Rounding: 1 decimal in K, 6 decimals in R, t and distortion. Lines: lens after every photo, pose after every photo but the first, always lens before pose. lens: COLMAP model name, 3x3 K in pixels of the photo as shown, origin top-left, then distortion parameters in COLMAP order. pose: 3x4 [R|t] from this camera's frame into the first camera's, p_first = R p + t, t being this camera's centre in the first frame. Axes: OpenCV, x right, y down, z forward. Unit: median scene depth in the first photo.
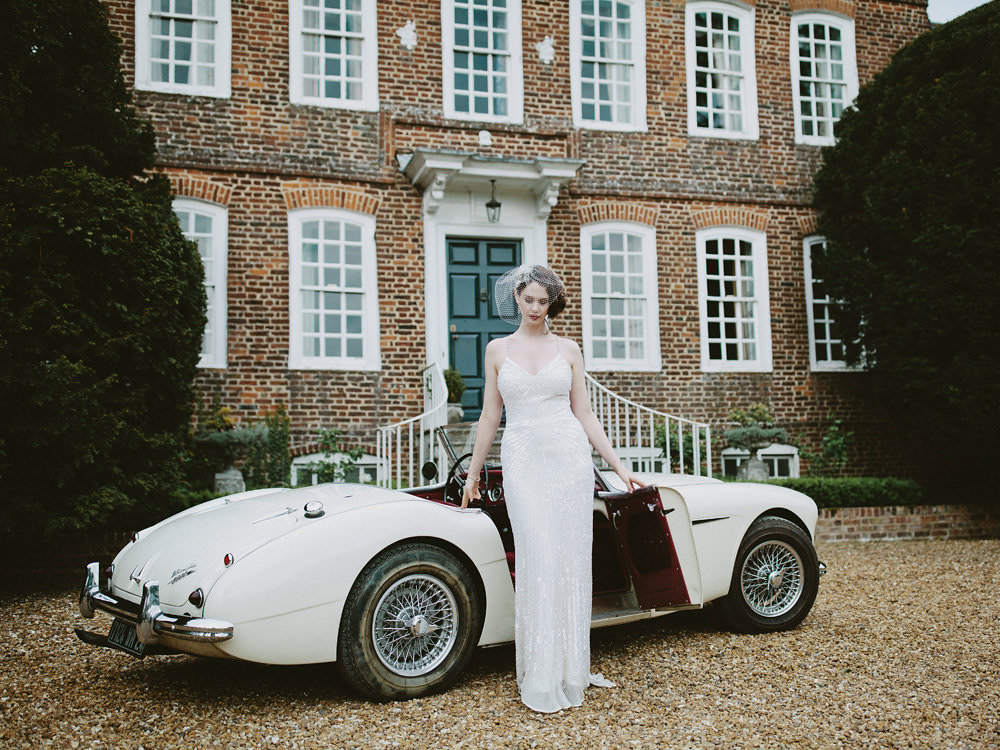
lens RADIAL K [[1051.0, 0, 499.5], [0, 1051.0, 372.6], [0, 0, 1]] dist [-0.011261, 0.000000]
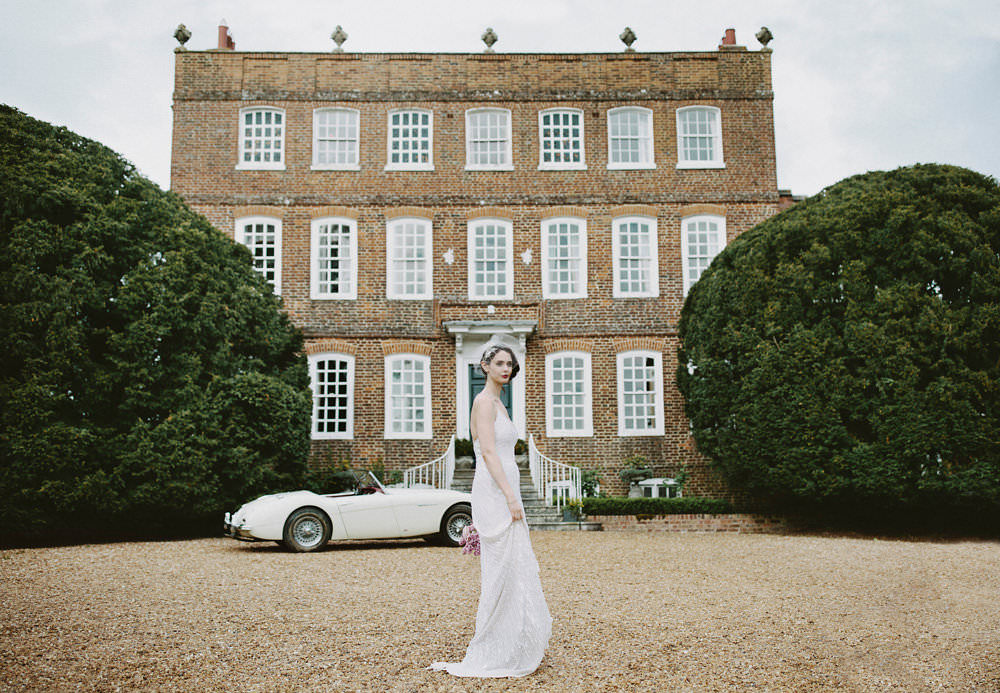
lens RADIAL K [[1038.0, 0, 500.3], [0, 1038.0, 347.4], [0, 0, 1]] dist [-0.015178, 0.000000]
pose [[0.955556, -0.035348, -0.292683, 0.534462], [0.018533, 0.998025, -0.060027, -0.049673], [0.294227, 0.051935, 0.954323, -0.721664]]
